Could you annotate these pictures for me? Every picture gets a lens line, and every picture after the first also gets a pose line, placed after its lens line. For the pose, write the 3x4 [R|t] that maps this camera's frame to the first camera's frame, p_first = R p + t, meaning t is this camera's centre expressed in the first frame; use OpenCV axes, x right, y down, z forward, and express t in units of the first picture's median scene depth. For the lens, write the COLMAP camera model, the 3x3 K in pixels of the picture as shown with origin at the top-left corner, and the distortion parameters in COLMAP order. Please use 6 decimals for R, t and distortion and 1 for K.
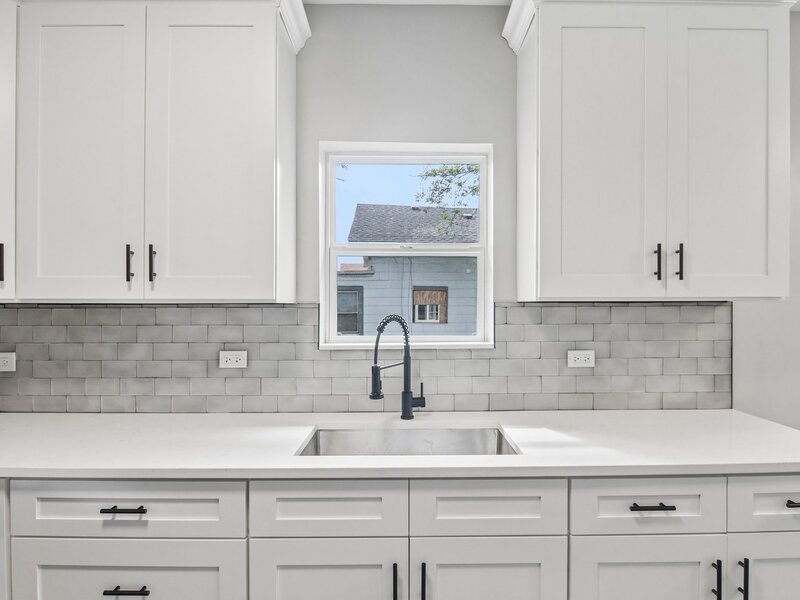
lens RADIAL K [[453.5, 0, 401.9], [0, 453.5, 302.3], [0, 0, 1]] dist [0.000267, -0.019417]
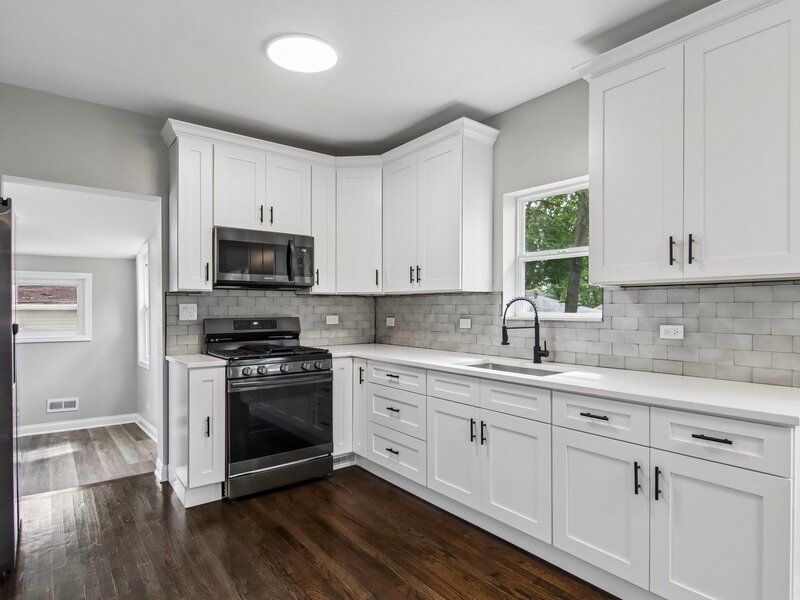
lens RADIAL K [[453.5, 0, 401.9], [0, 453.5, 302.3], [0, 0, 1]] dist [0.000267, -0.019417]
pose [[0.602243, -0.006709, -0.798284, 0.931034], [0.005472, 0.999976, -0.004276, 0.046869], [0.798294, -0.001793, 0.602265, -0.303453]]
